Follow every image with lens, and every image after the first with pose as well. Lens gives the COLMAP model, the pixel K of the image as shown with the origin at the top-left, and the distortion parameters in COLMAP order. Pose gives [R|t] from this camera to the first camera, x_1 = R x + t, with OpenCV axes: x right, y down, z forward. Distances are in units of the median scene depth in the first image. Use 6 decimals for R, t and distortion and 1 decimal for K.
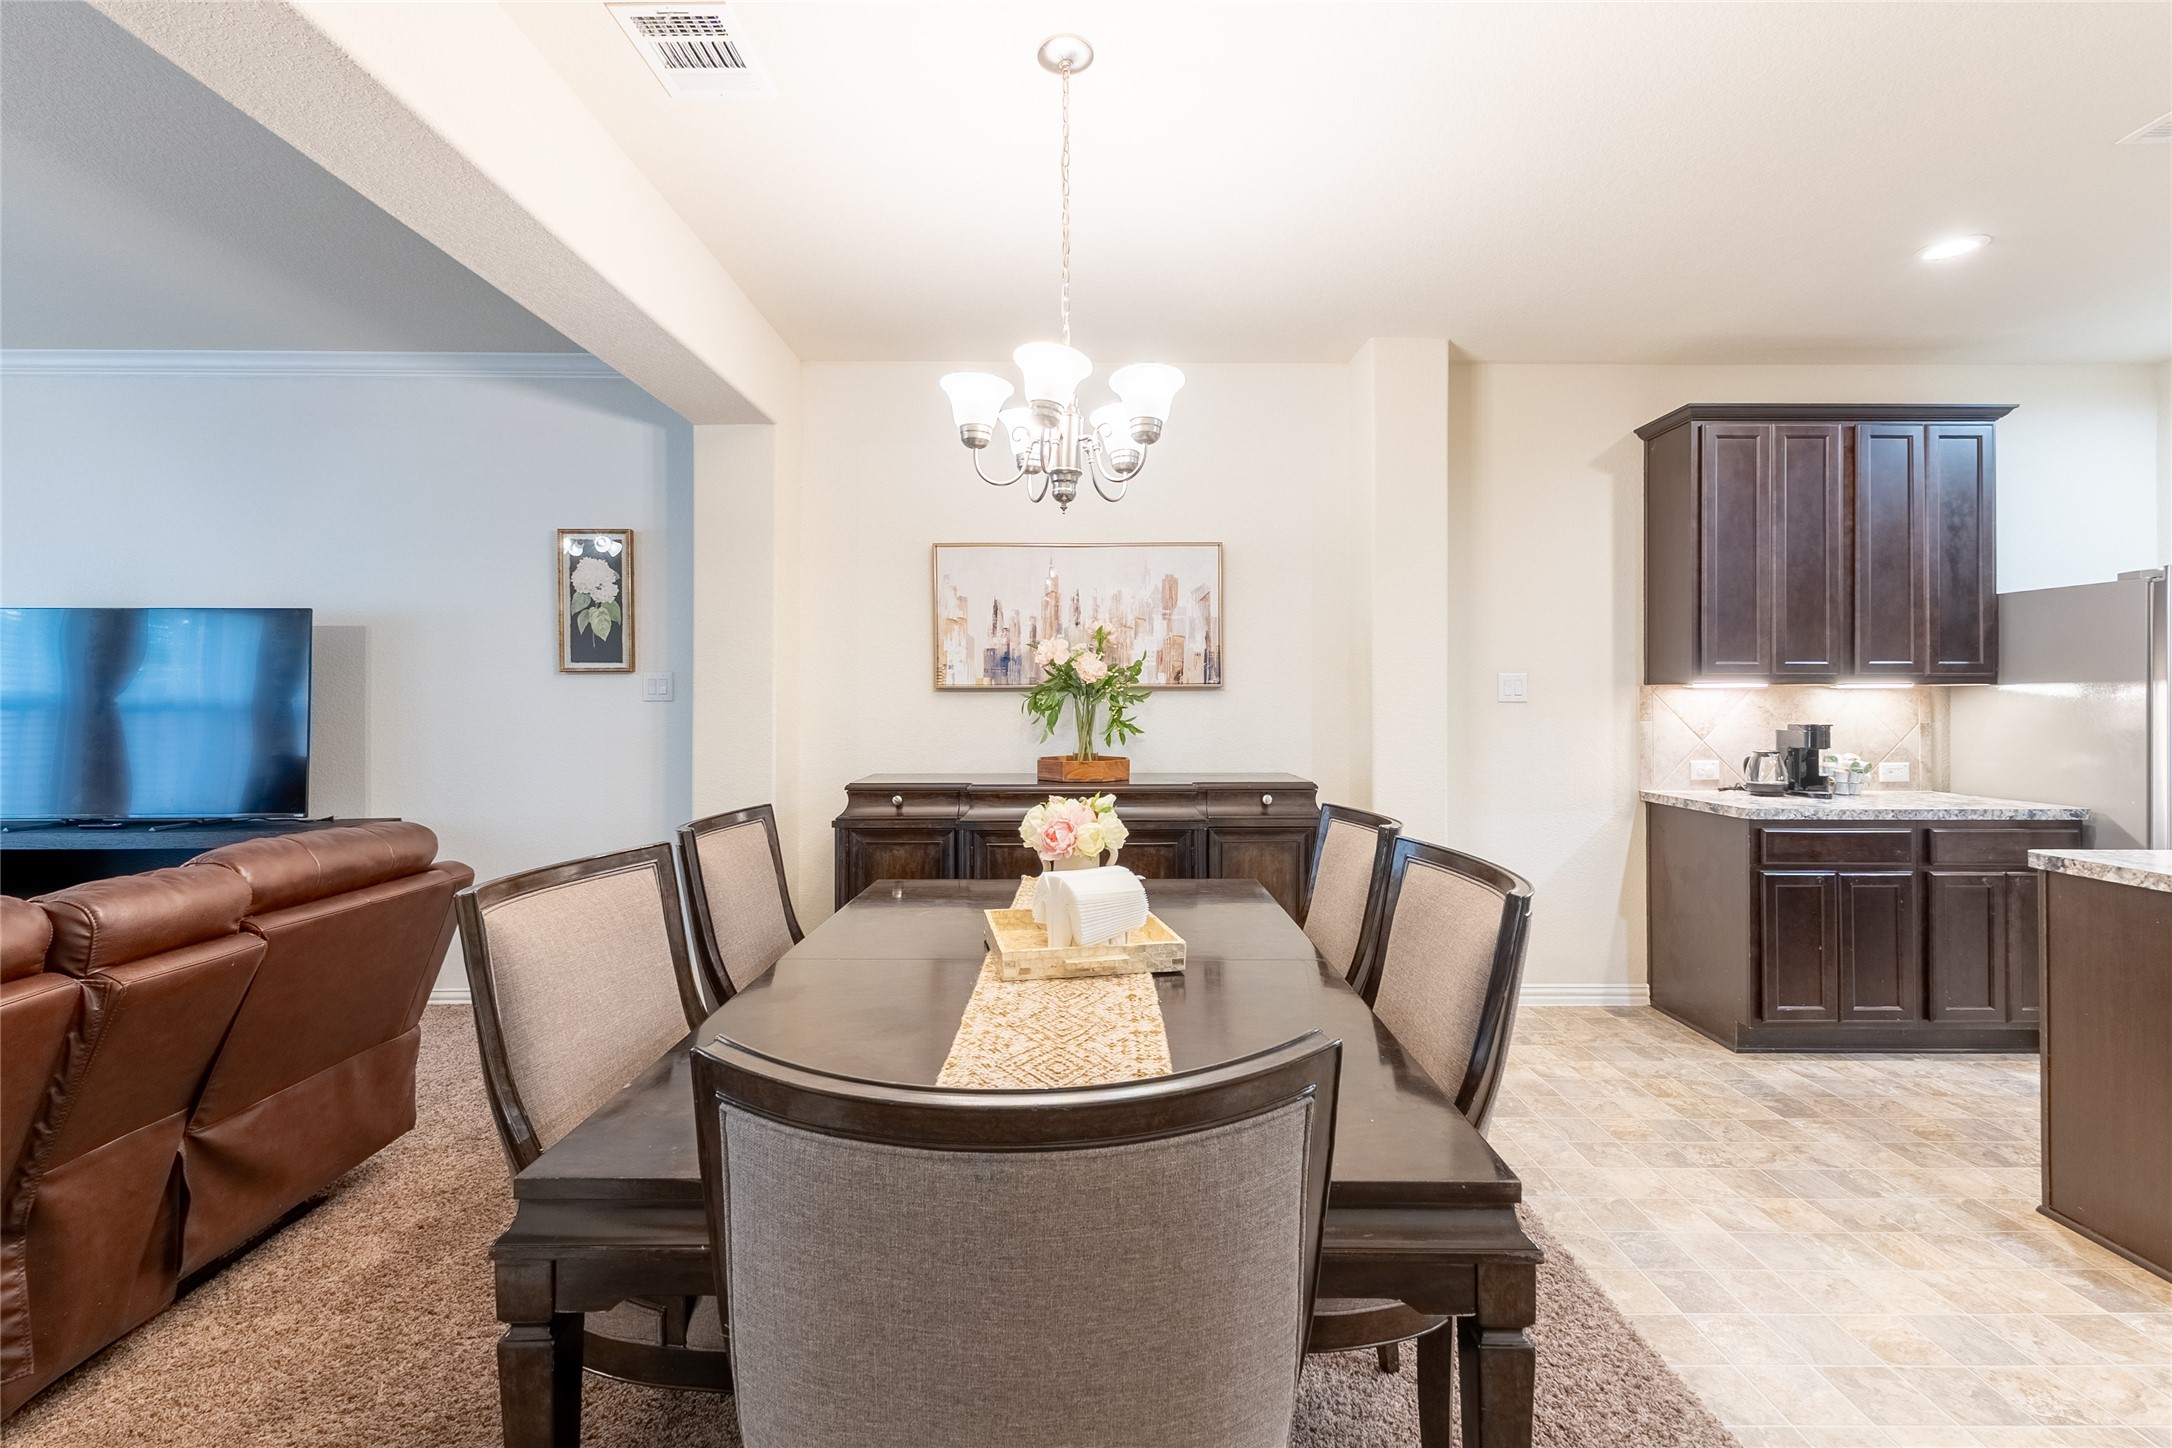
lens RADIAL K [[924.8, 0, 1105.0], [0, 924.8, 692.0], [0, 0, 1]] dist [0.005577, -0.000472]
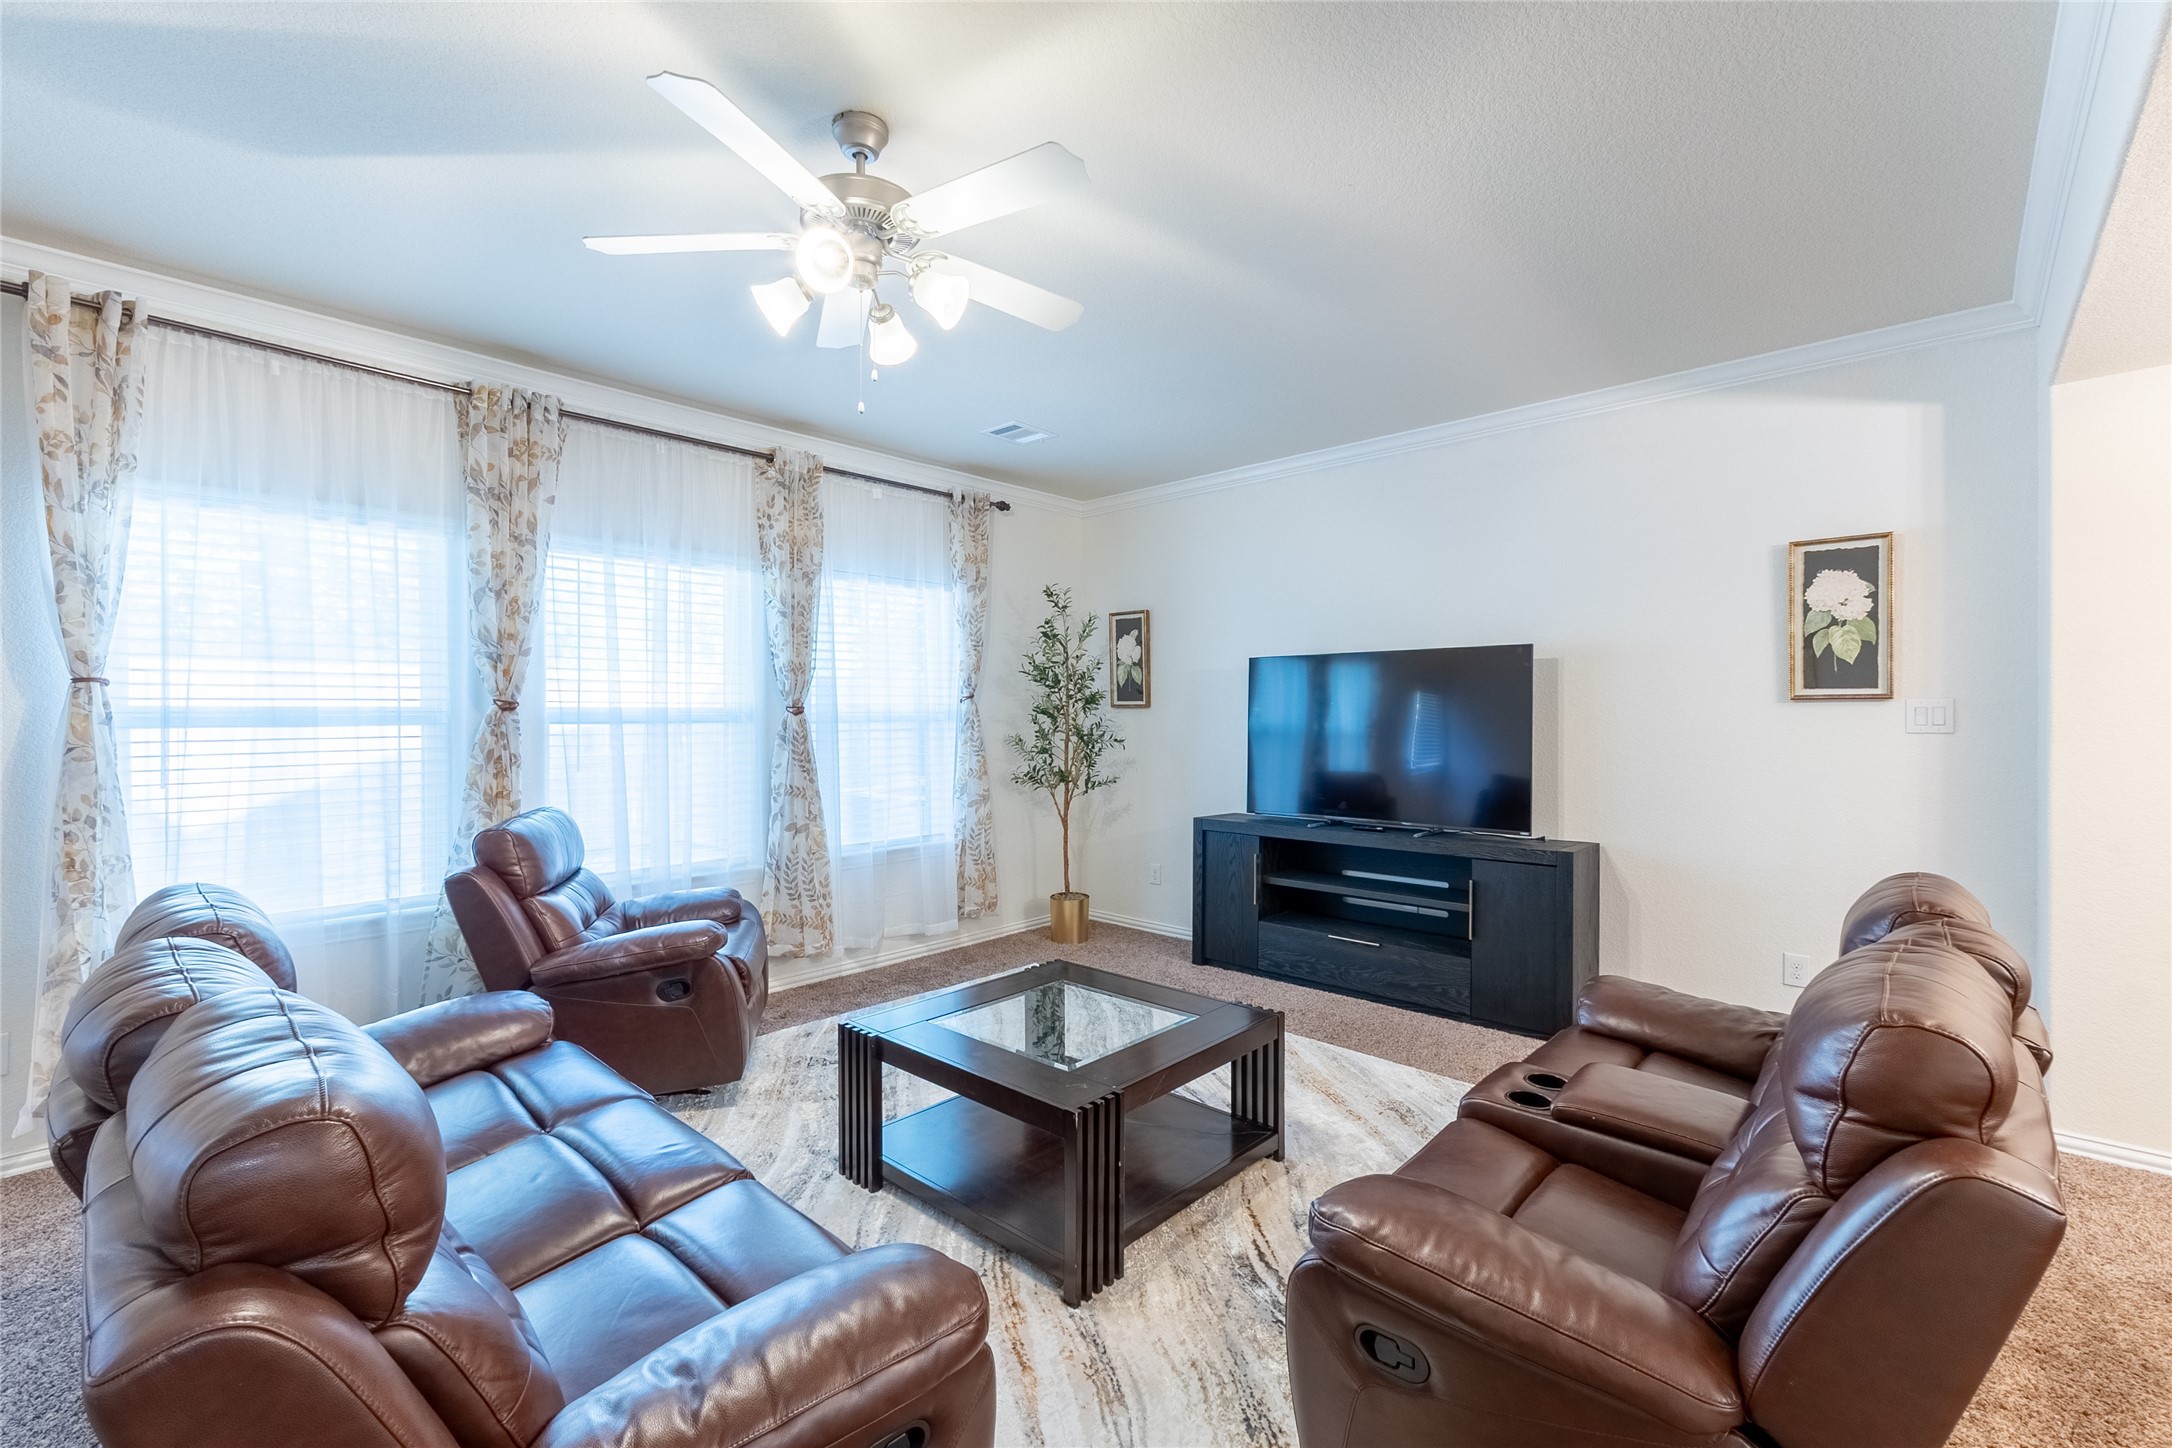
lens RADIAL K [[924.8, 0, 1089.5], [0, 924.8, 721.4], [0, 0, 1]] dist [0.005577, -0.000472]
pose [[0.730283, 0.006148, -0.683117, -0.464768], [0.005436, 0.999876, 0.014810, -0.017550], [0.683123, -0.014529, 0.730159, -0.132605]]
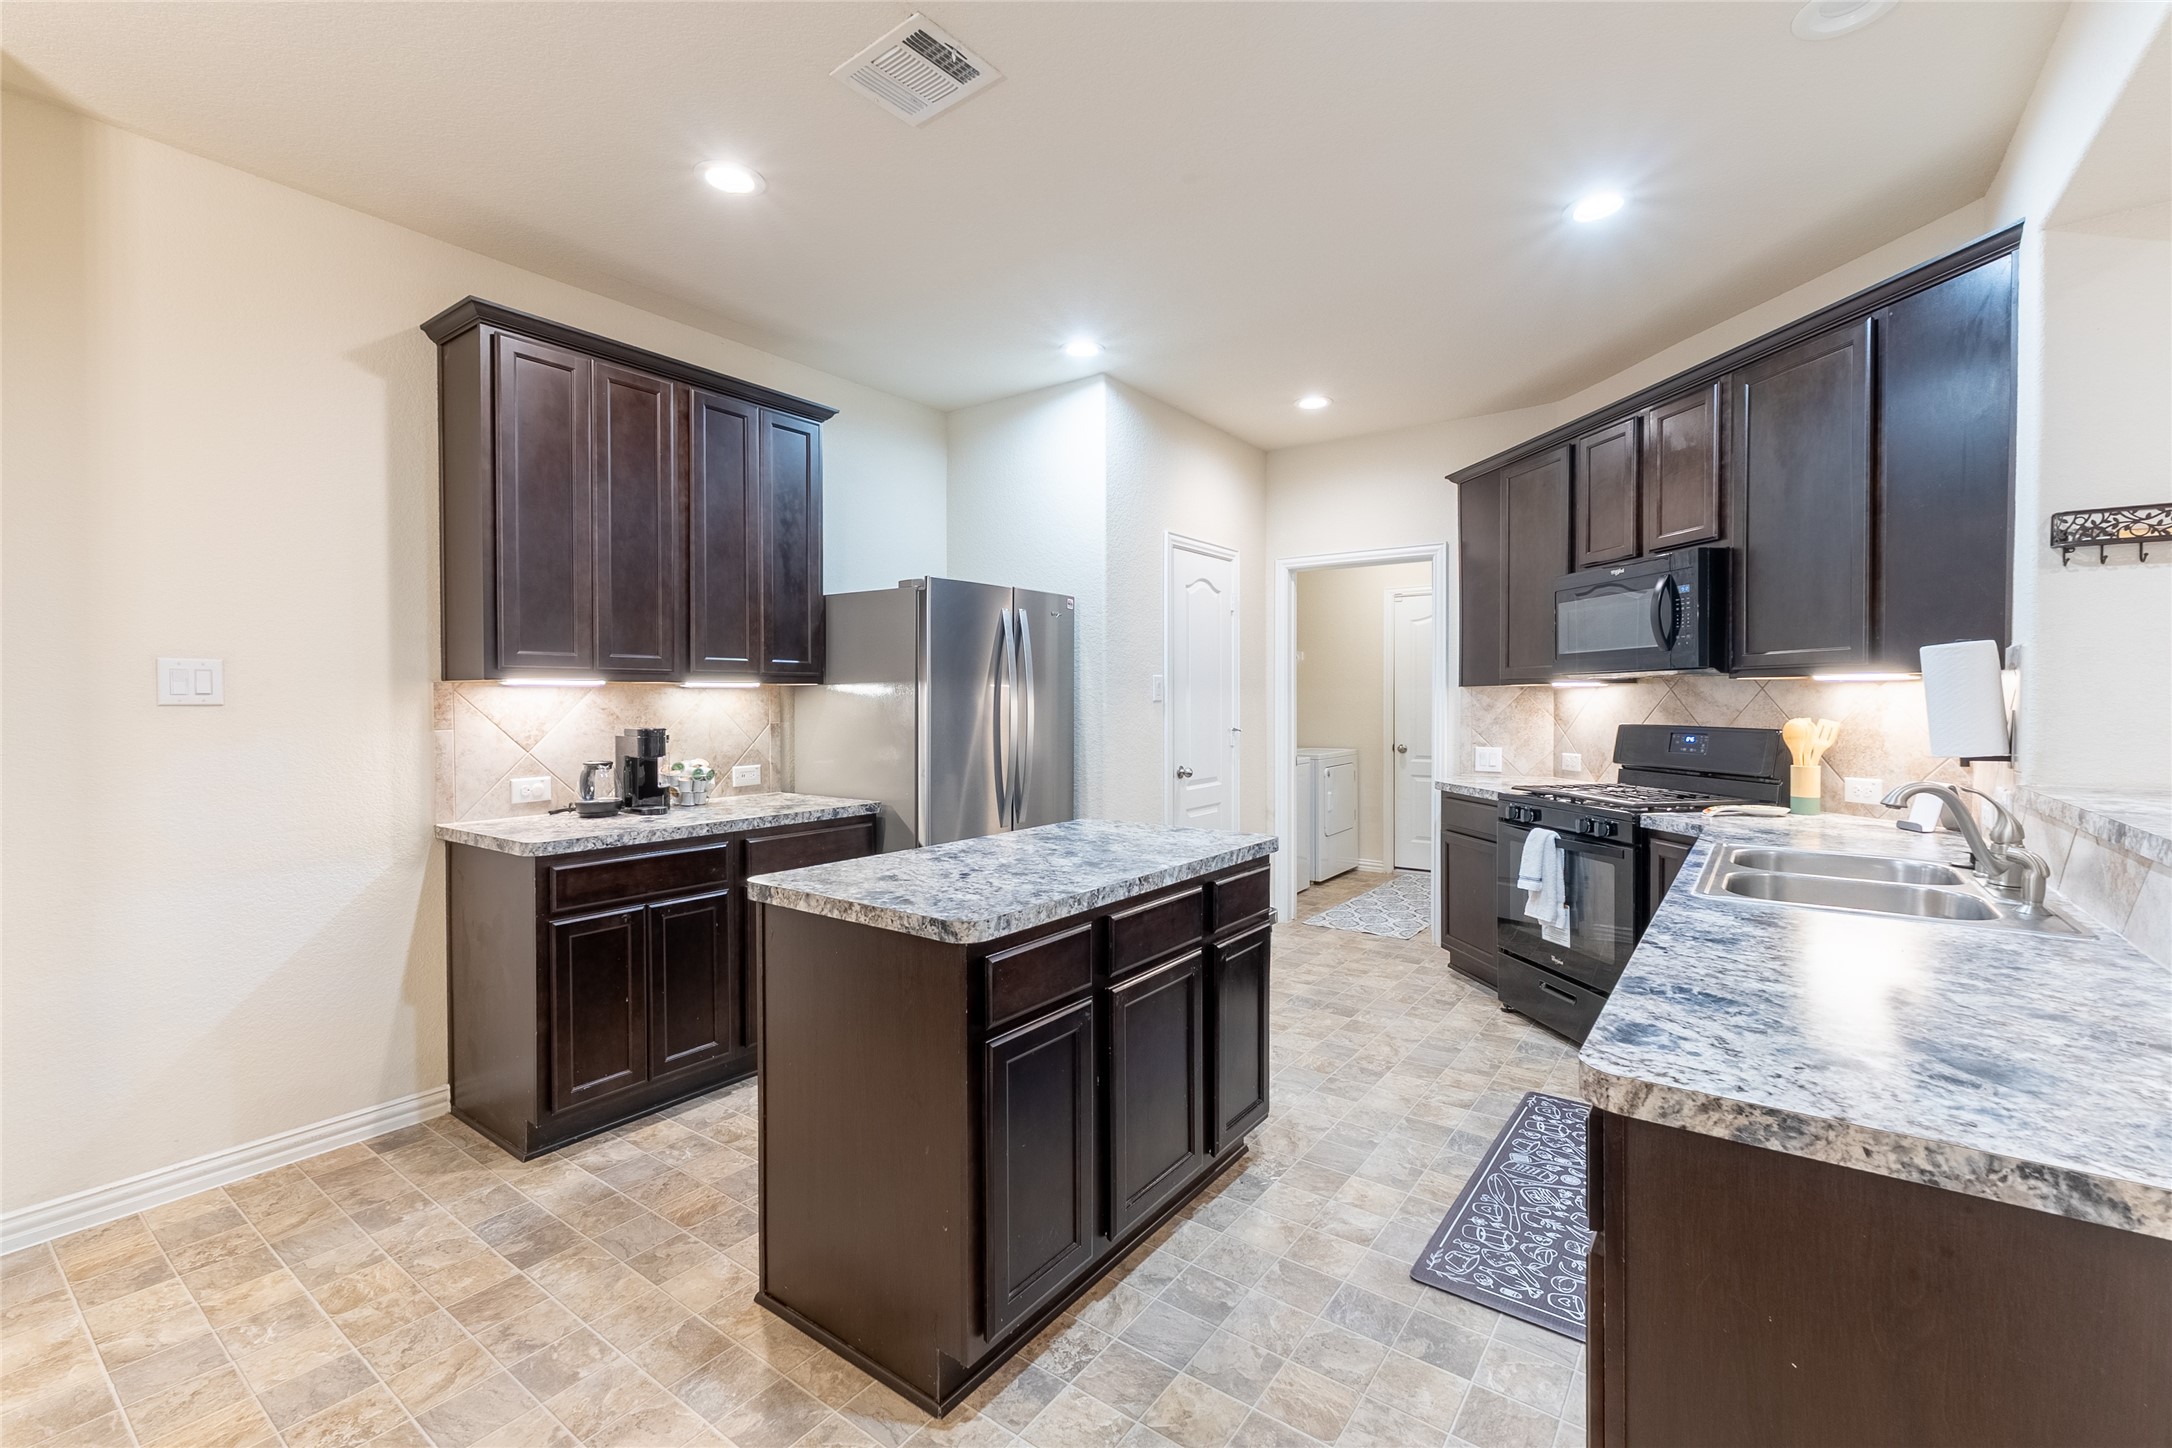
lens RADIAL K [[924.8, 0, 1080.4], [0, 924.8, 719.7], [0, 0, 1]] dist [0.005577, -0.000472]
pose [[0.607818, -0.020435, 0.793813, 0.330922], [-0.003356, 0.999594, 0.028302, 0.001000], [-0.794069, -0.019867, 0.607502, 0.164174]]
